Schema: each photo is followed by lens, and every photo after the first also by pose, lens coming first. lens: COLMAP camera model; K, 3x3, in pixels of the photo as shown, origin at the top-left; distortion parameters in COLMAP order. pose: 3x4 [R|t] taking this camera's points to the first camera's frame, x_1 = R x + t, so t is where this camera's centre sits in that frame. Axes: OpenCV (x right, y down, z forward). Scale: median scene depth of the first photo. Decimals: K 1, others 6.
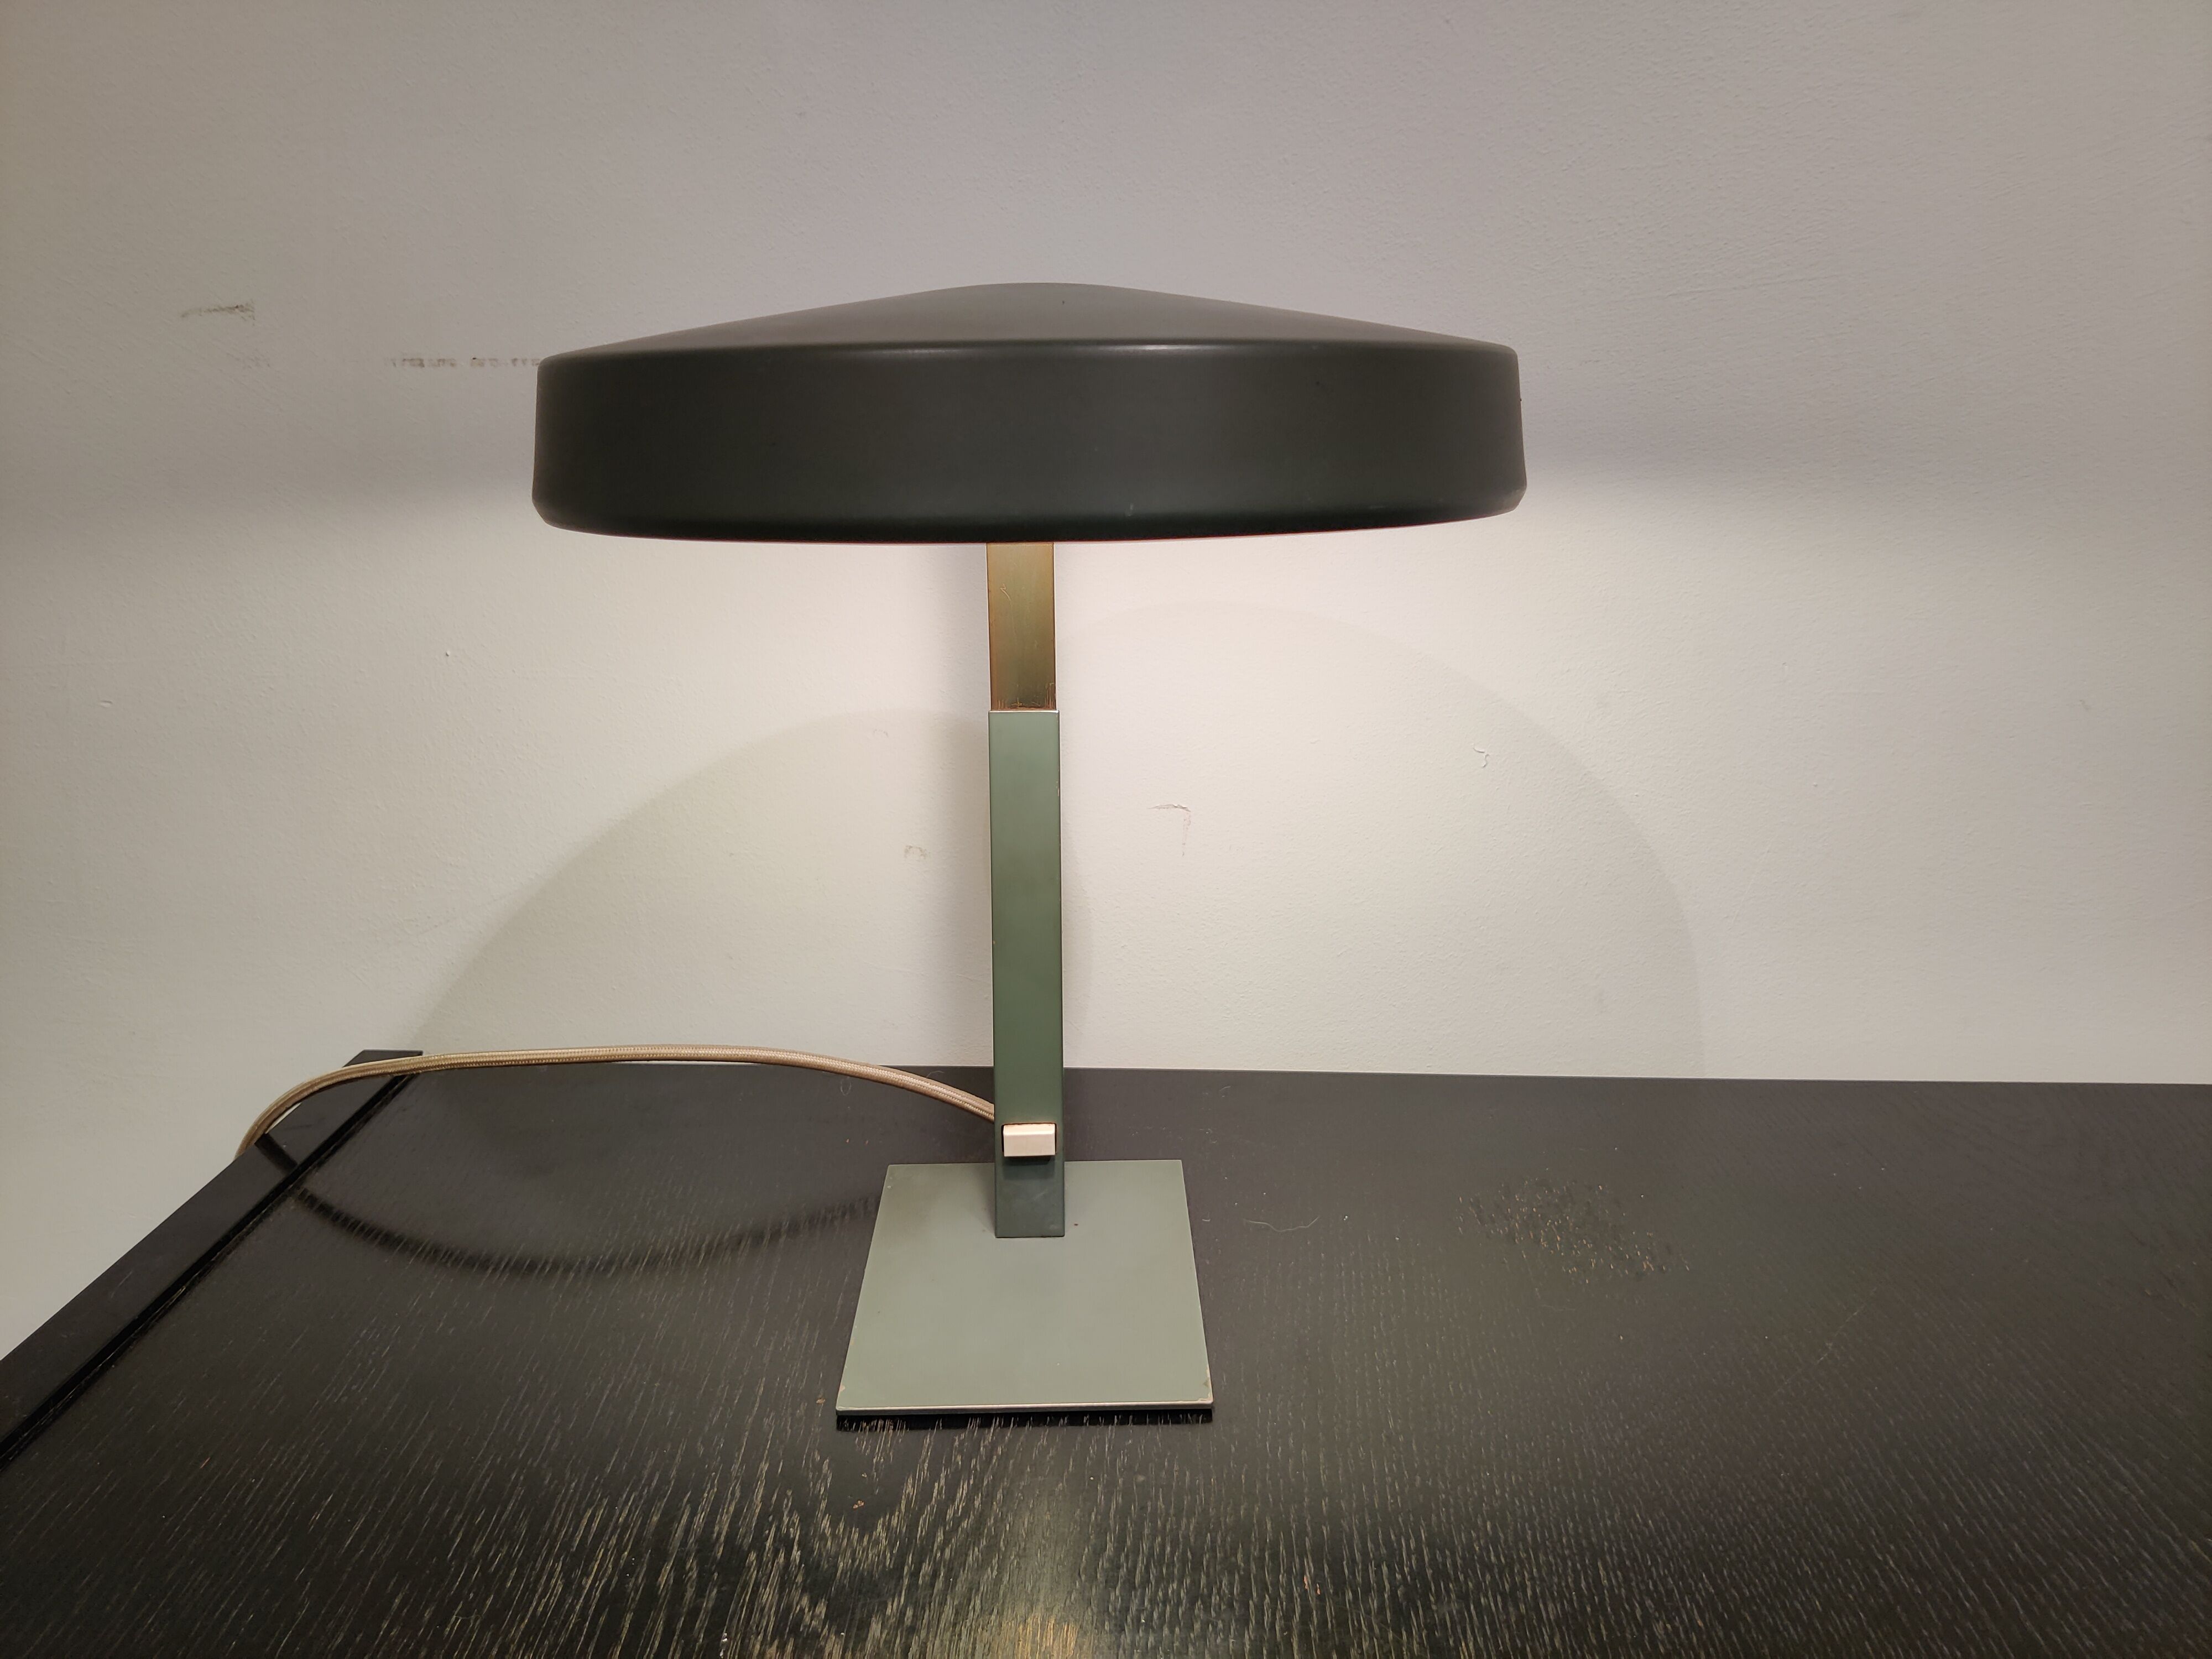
lens RADIAL K [[1673.5, 0, 1138.2], [0, 1673.5, 818.7], [0, 0, 1]] dist [-0.021083, 0.001500]
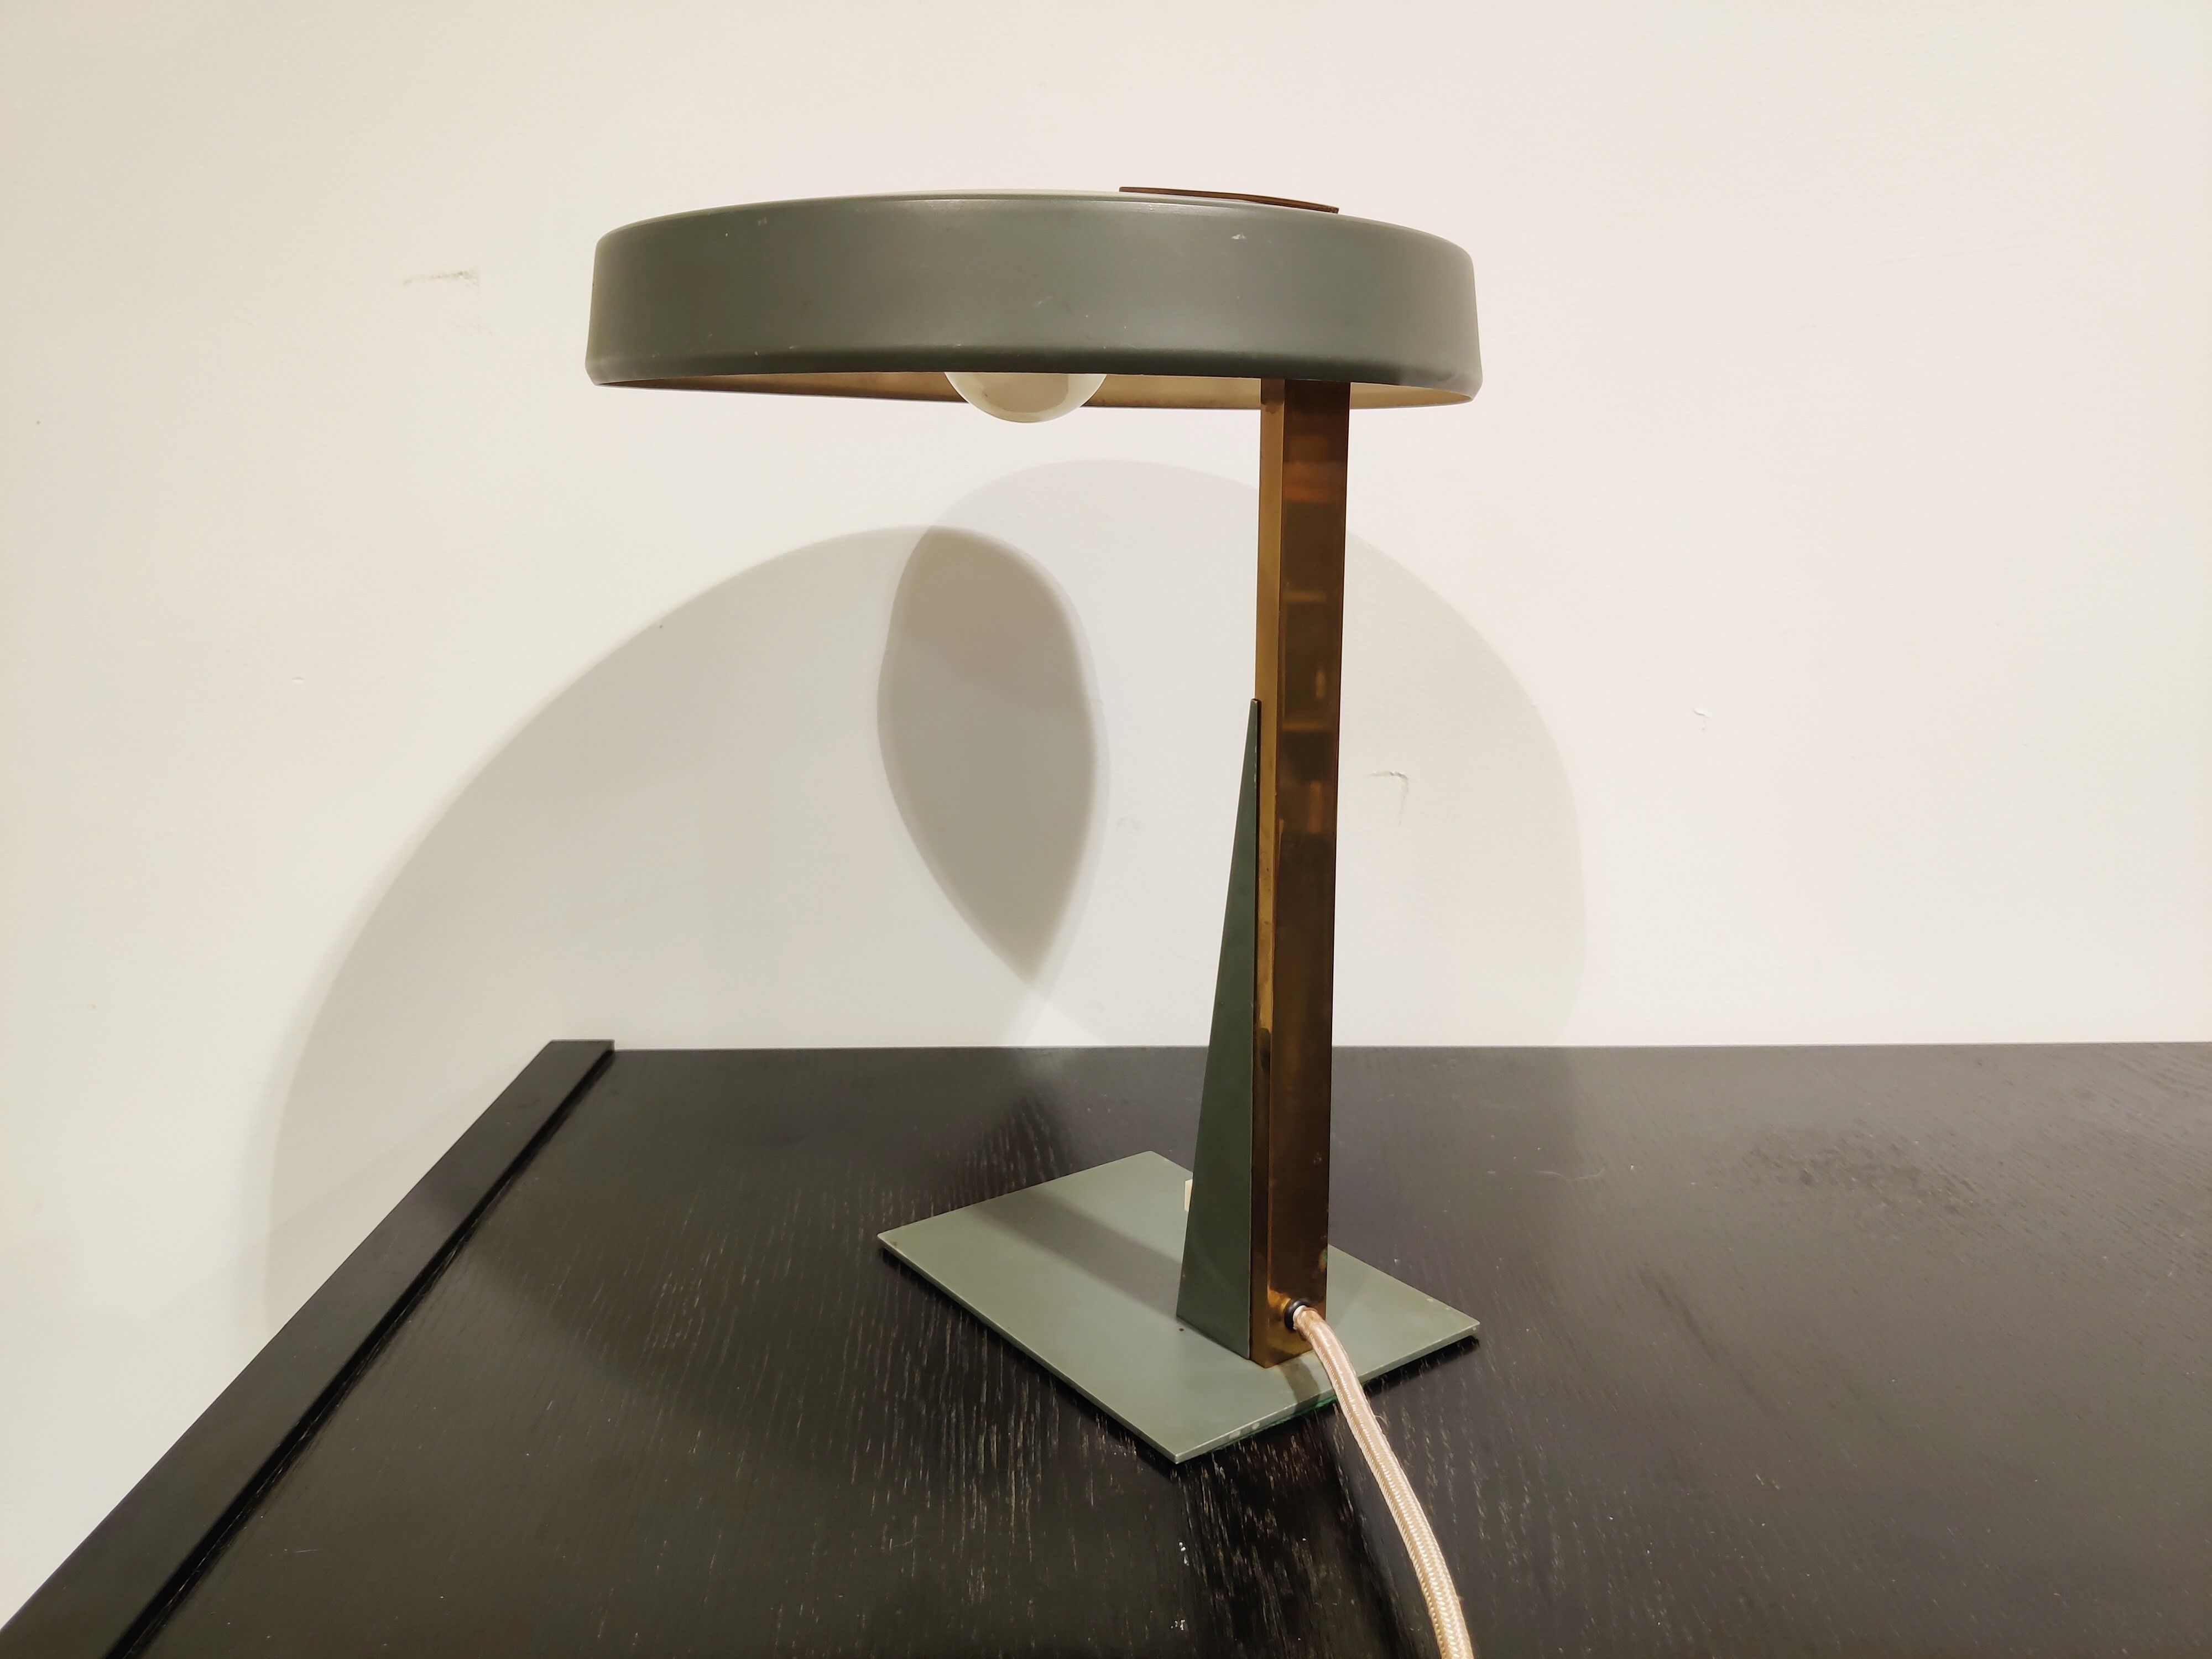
lens RADIAL K [[1673.5, 0, 1106.7], [0, 1673.5, 809.2], [0, 0, 1]] dist [-0.021083, 0.001500]
pose [[0.999398, -0.010782, 0.032976, -0.288708], [0.013068, 0.997467, -0.069924, 0.127933], [-0.032139, 0.070312, 0.997007, 0.026464]]
